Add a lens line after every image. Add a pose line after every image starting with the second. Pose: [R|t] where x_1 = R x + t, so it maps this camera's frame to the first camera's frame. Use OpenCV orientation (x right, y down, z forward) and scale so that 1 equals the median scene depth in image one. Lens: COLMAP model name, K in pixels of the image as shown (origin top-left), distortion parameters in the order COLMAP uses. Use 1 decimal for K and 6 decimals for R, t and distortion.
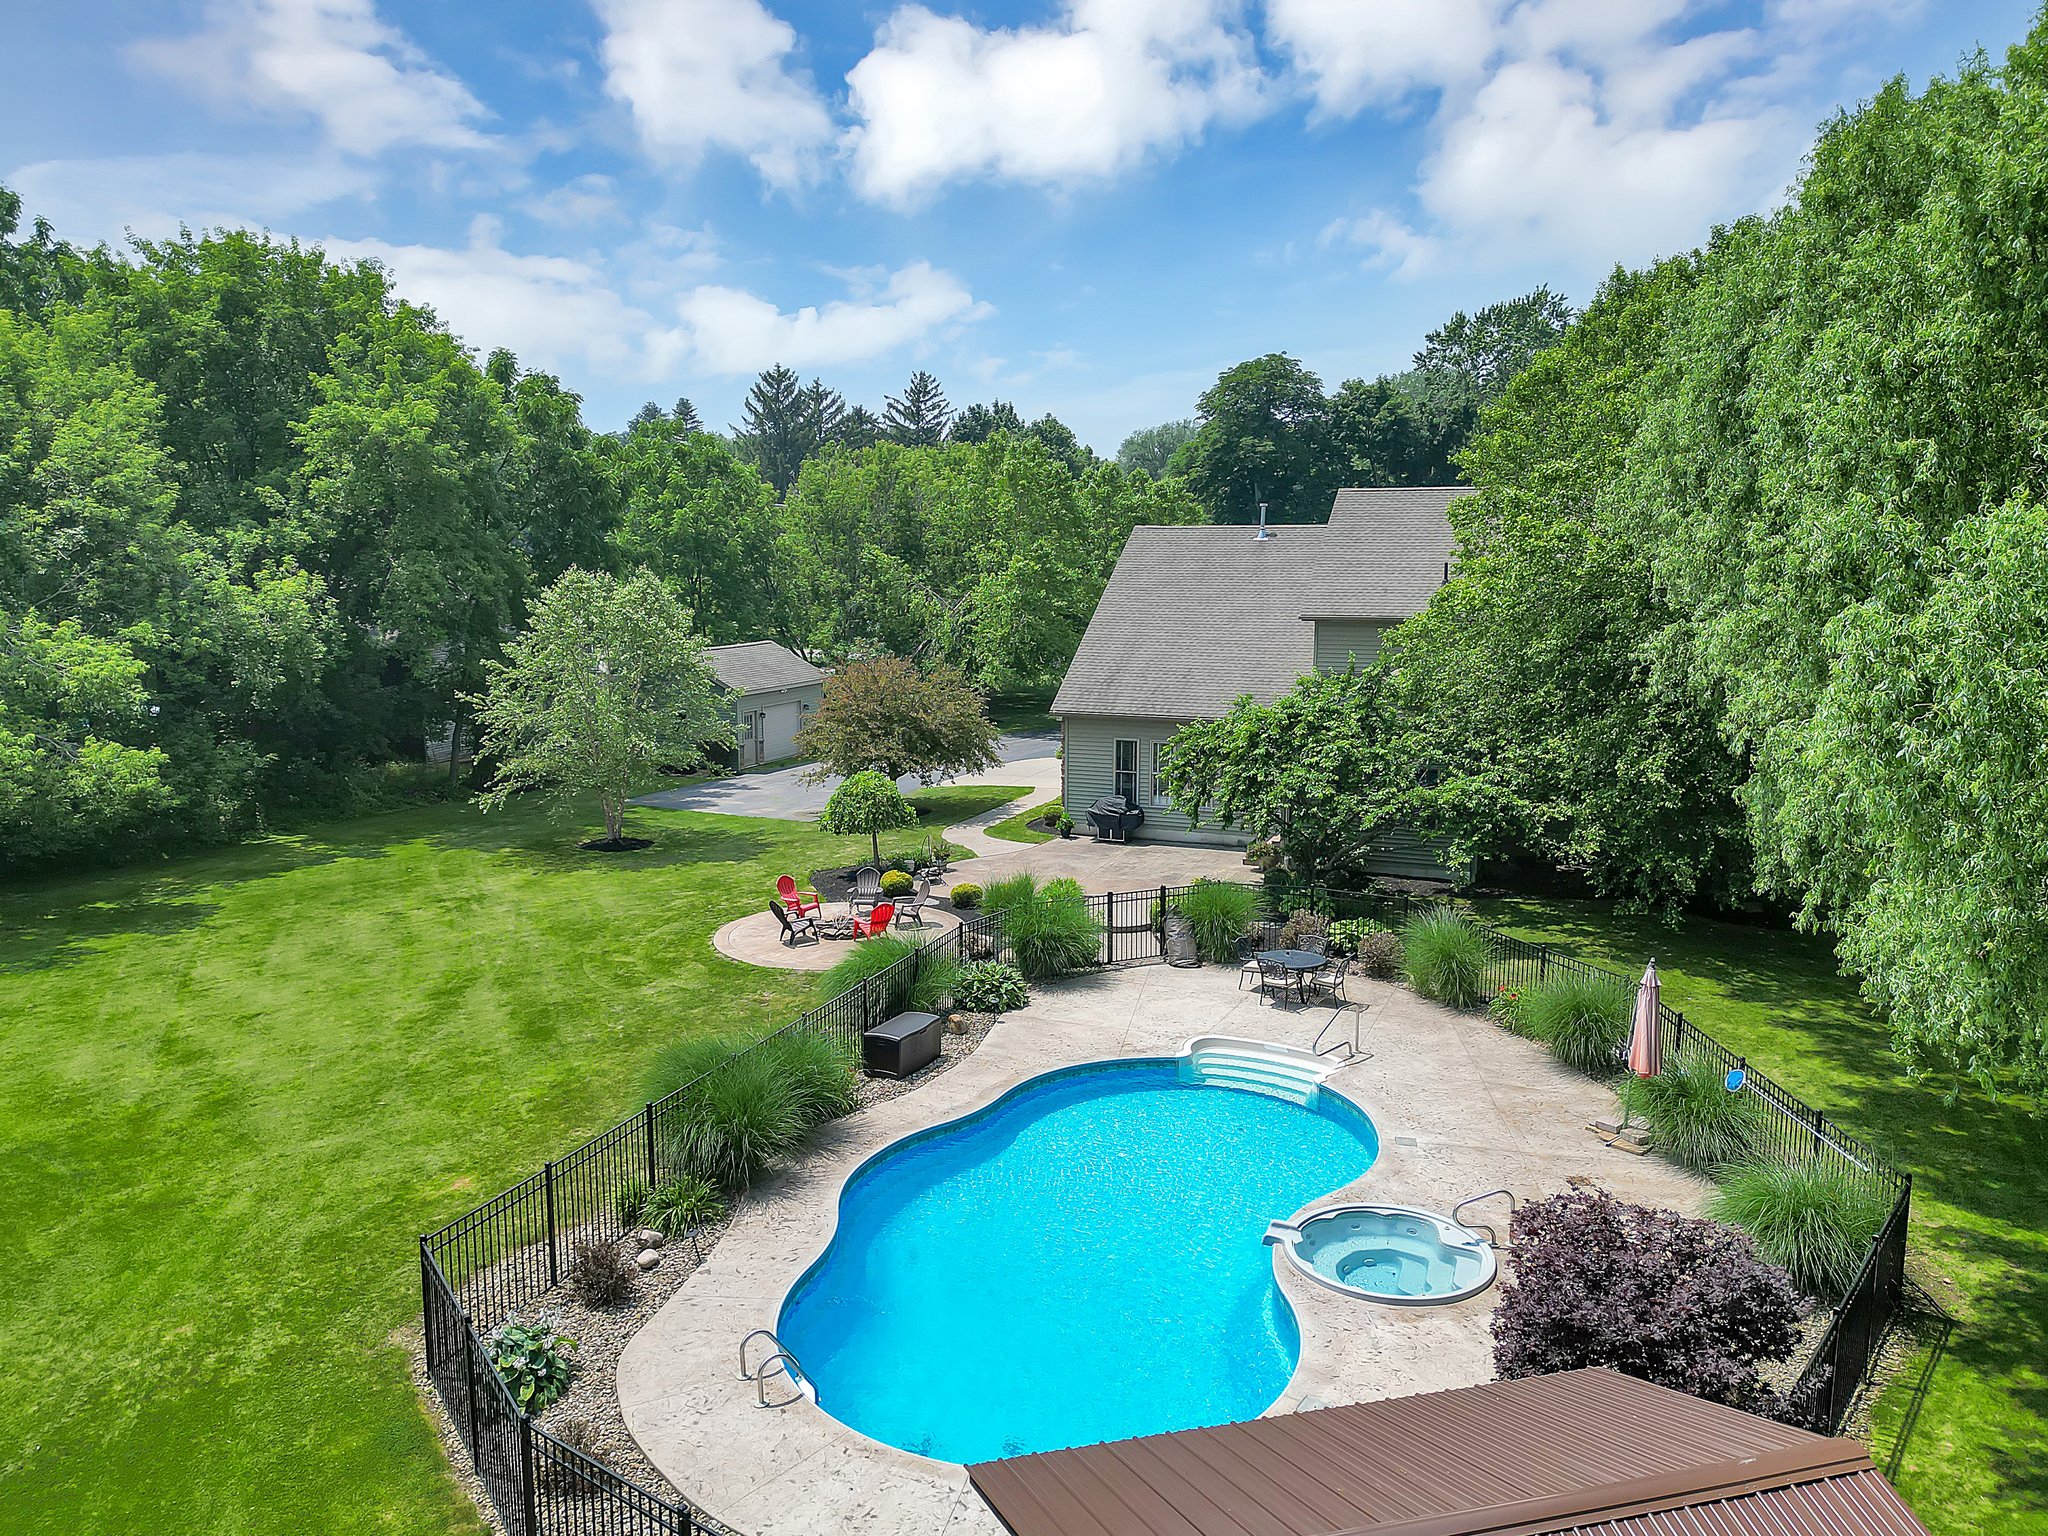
lens RADIAL K [[1474.4, 0, 1007.3], [0, 1474.4, 798.9], [0, 0, 1]] dist [0.137274, -0.378747]
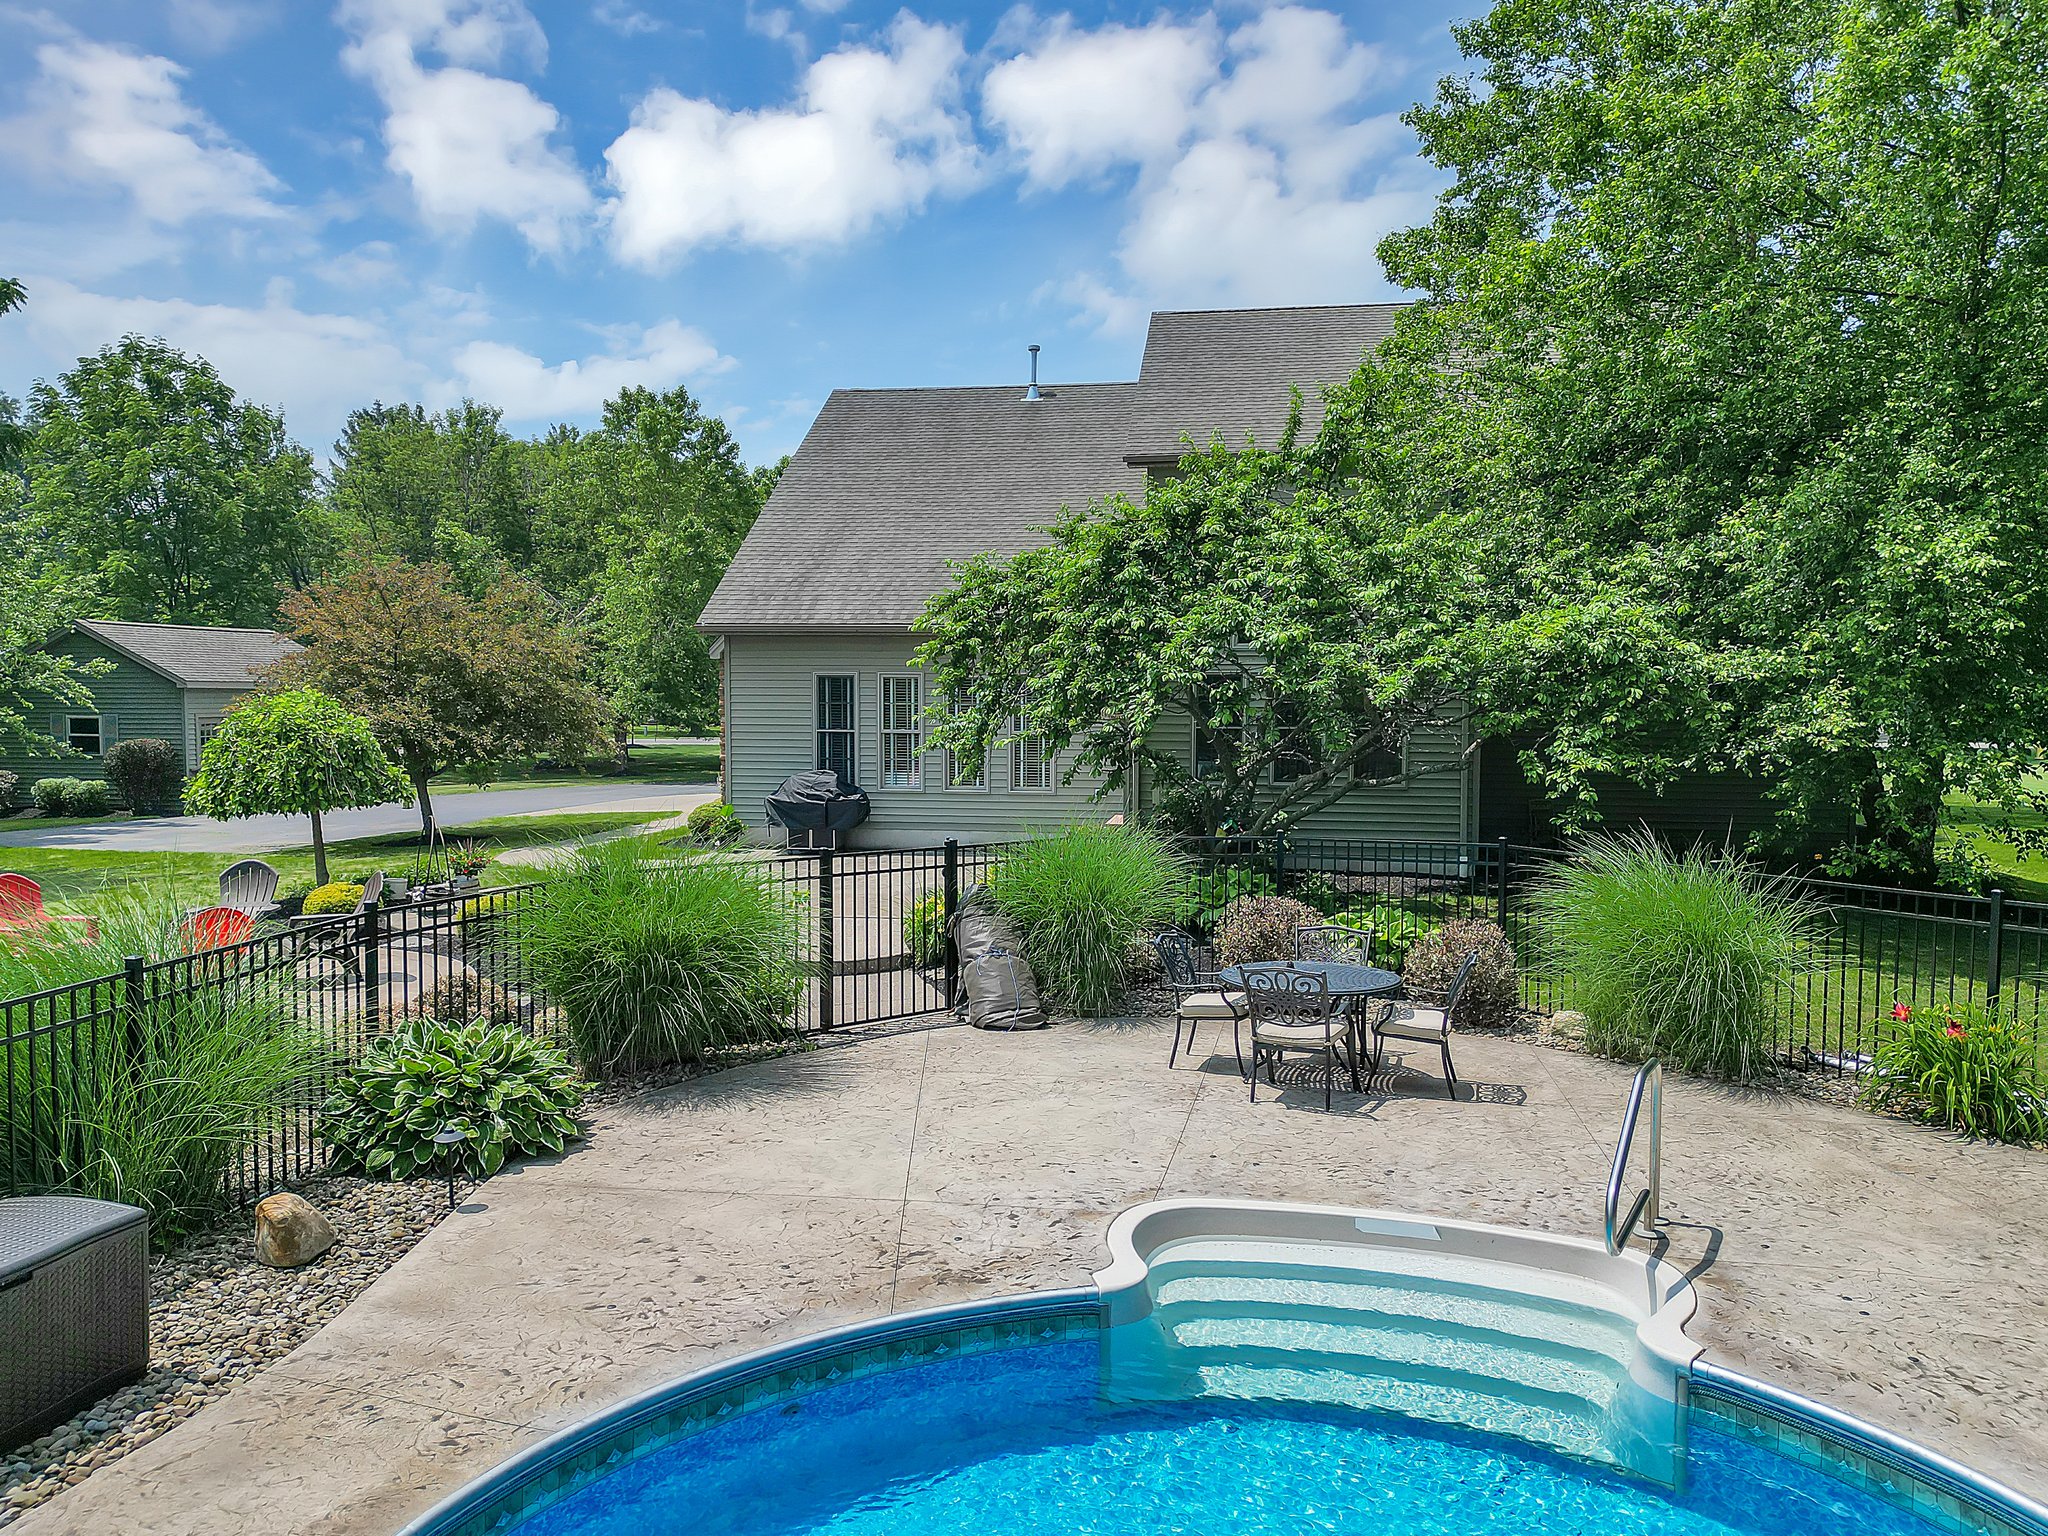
lens RADIAL K [[1492.2, 0, 1021.6], [0, 1492.2, 773.1], [0, 0, 1]] dist [0.082608, -0.082053]
pose [[0.975321, -0.009371, 0.220591, 0.031179], [0.034982, 0.993037, -0.112488, 0.086439], [-0.218001, 0.117429, 0.968858, 0.568072]]
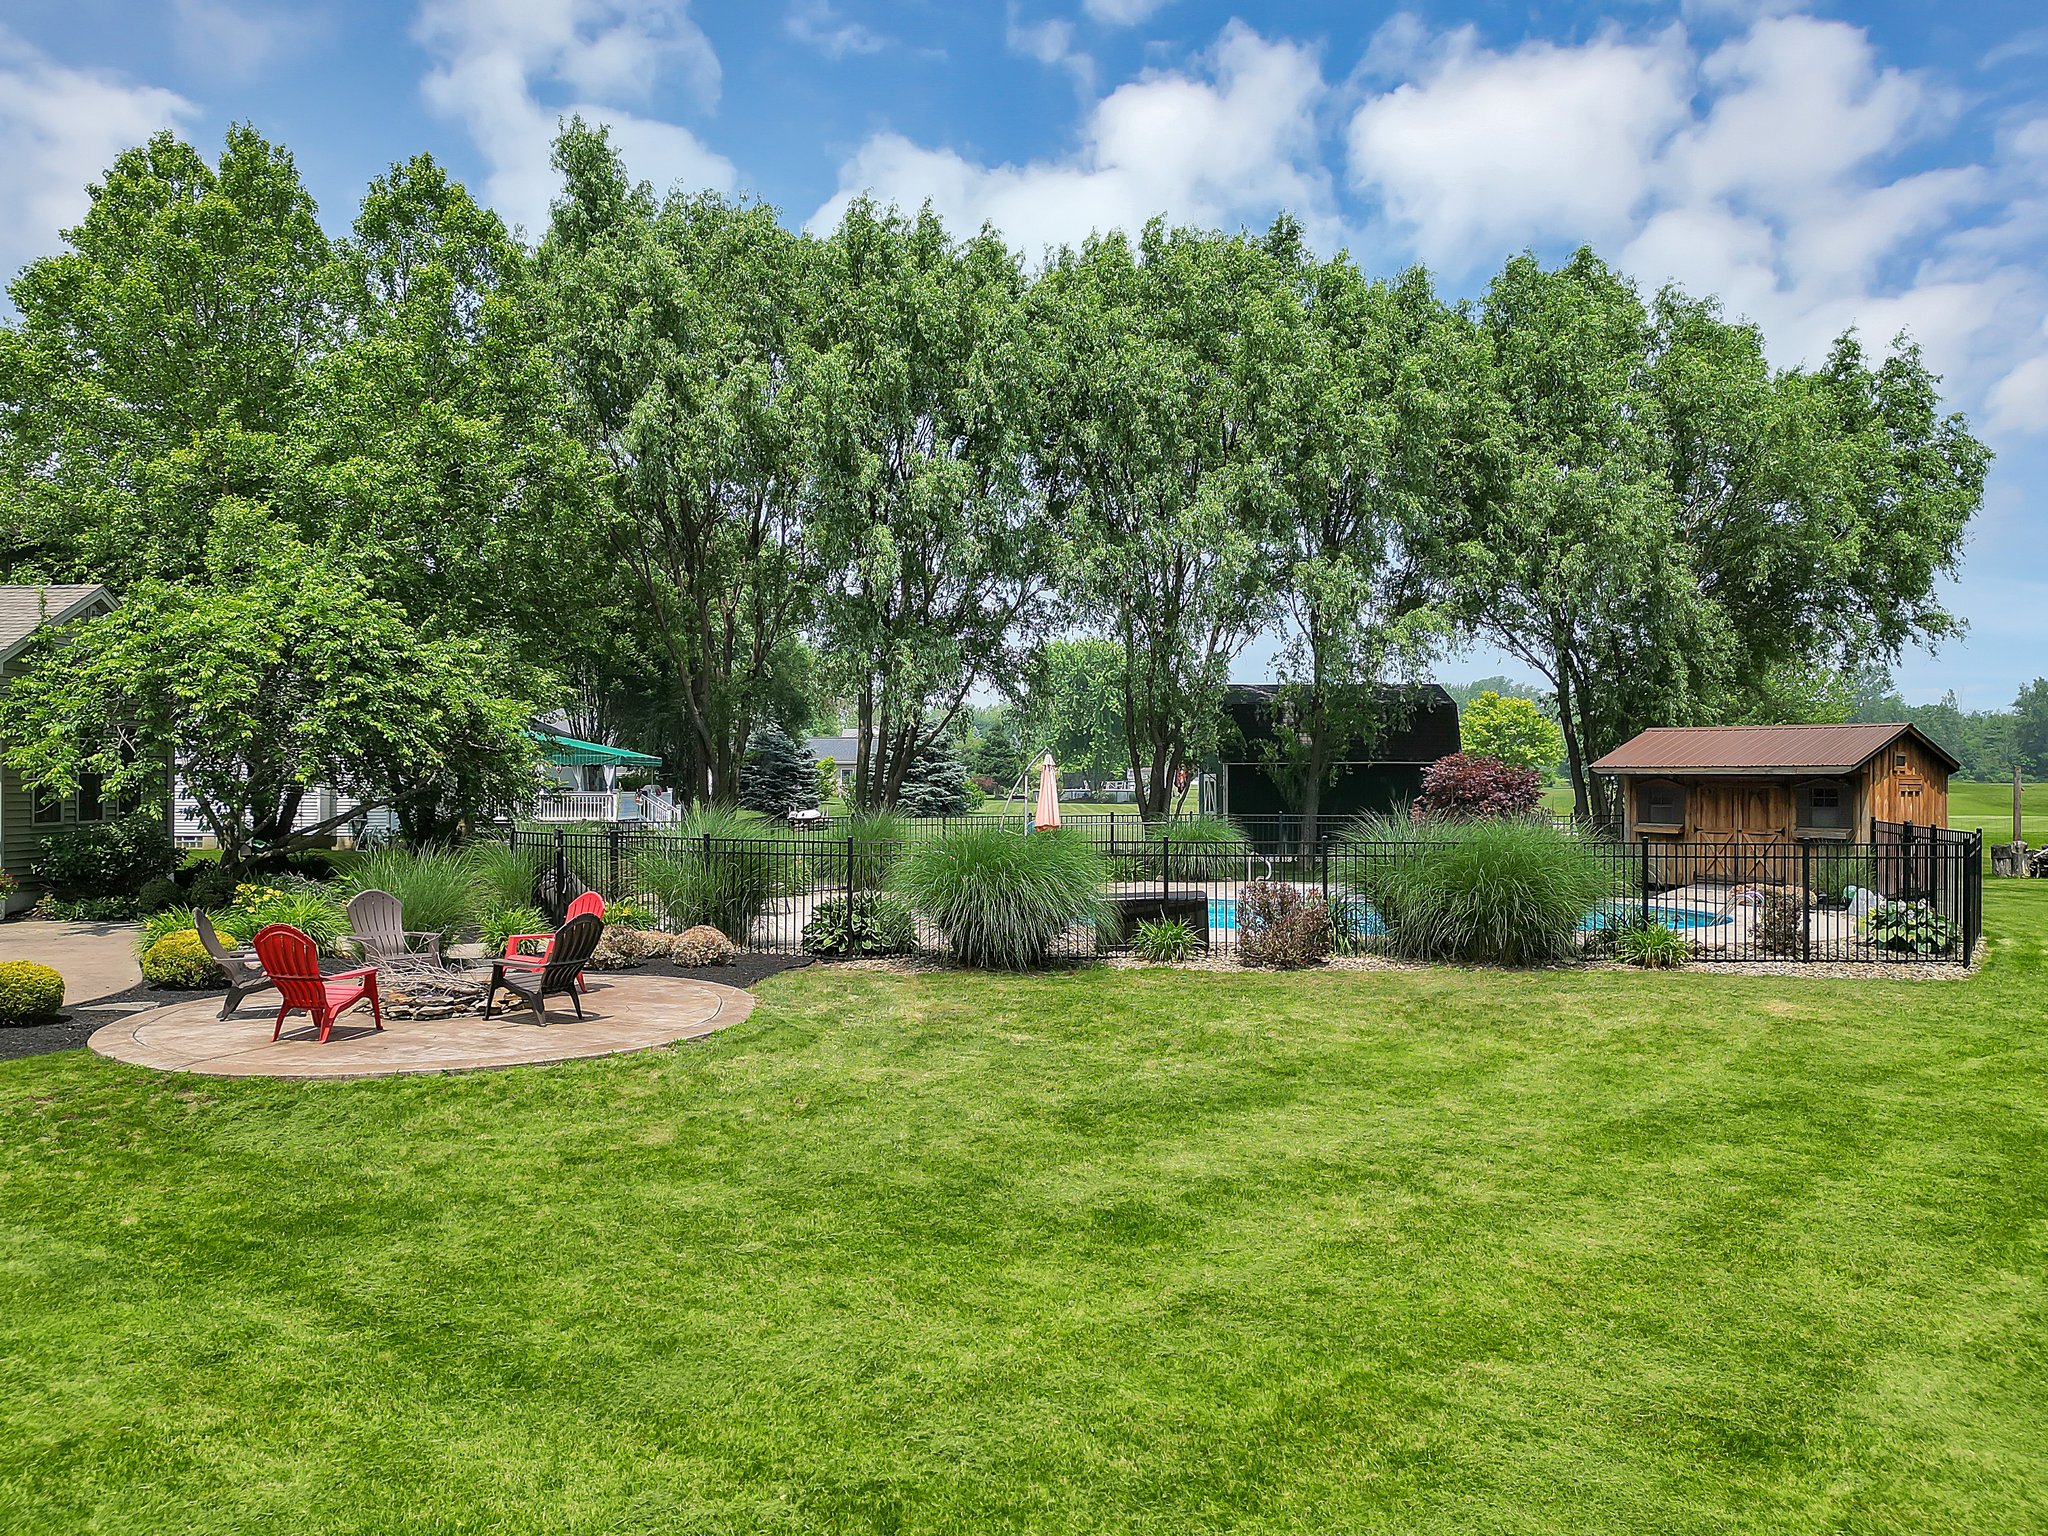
lens RADIAL K [[1492.2, 0, 1021.6], [0, 1492.2, 773.1], [0, 0, 1]] dist [0.082608, -0.082053]
pose [[-0.397227, 0.006145, 0.917700, -0.584866], [0.159348, 0.985250, 0.062376, 0.024310], [-0.903780, 0.171011, -0.392347, 1.050316]]
